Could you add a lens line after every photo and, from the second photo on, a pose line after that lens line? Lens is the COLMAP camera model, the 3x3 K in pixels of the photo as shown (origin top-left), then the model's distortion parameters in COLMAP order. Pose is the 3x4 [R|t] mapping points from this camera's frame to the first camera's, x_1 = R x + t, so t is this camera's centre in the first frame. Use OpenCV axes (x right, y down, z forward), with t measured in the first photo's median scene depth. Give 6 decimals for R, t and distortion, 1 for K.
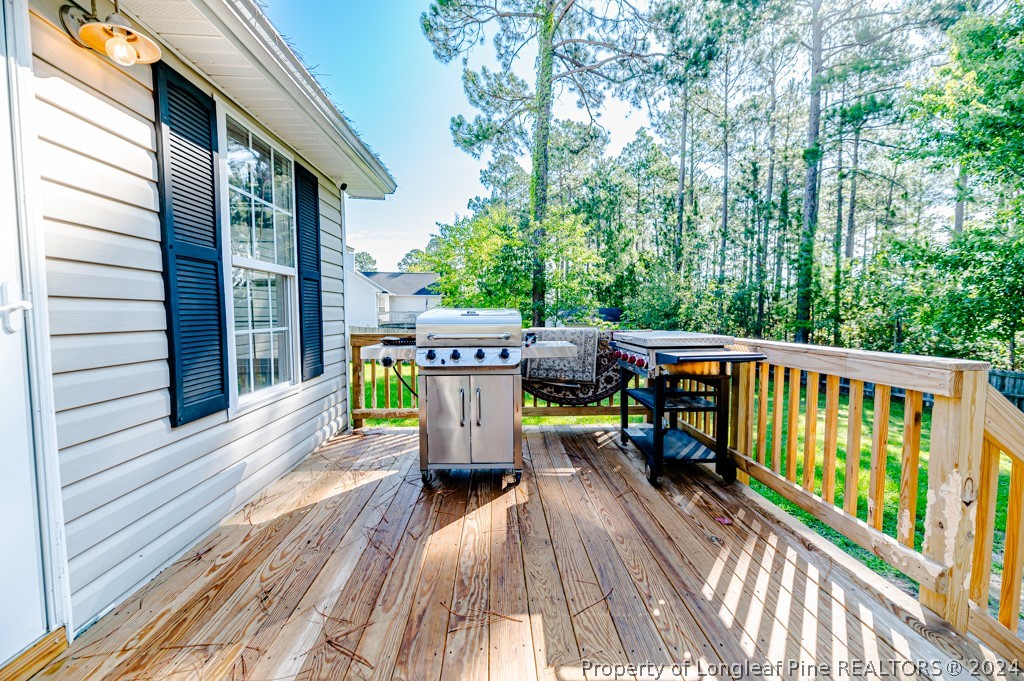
lens RADIAL K [[412.6, 0, 512.0], [0, 412.6, 340.5], [0, 0, 1]] dist [0.010214, -0.000474]
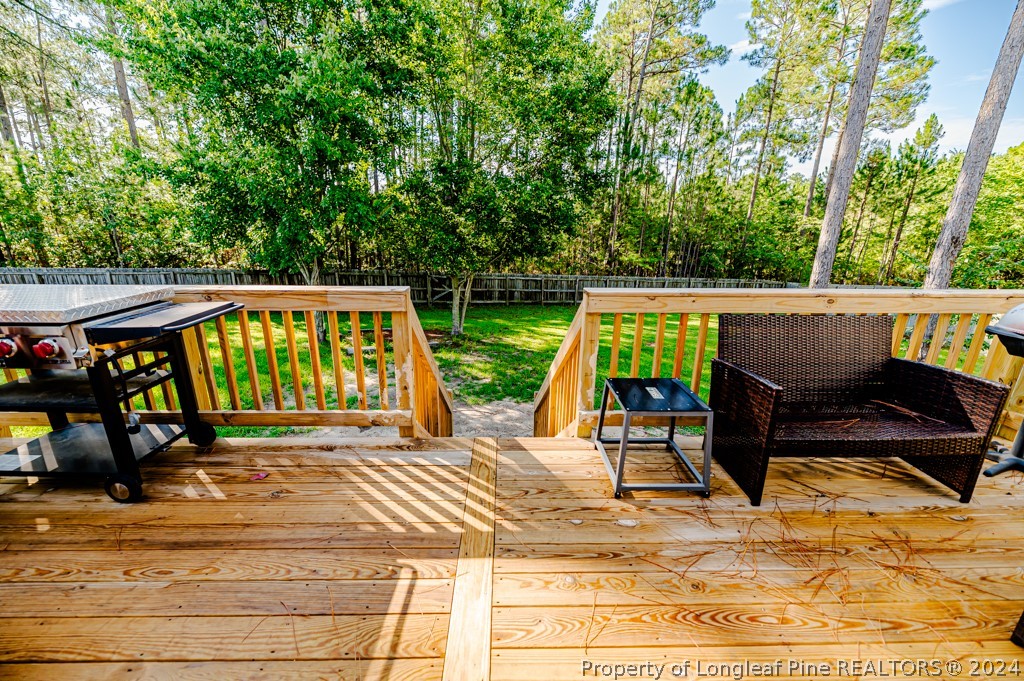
lens RADIAL K [[412.6, 0, 512.0], [0, 412.6, 340.5], [0, 0, 1]] dist [0.010214, -0.000474]
pose [[0.031229, -0.281578, 0.959030, -0.276888], [0.057864, 0.958398, 0.279508, -0.098915], [-0.997836, 0.046764, 0.046223, 0.285352]]
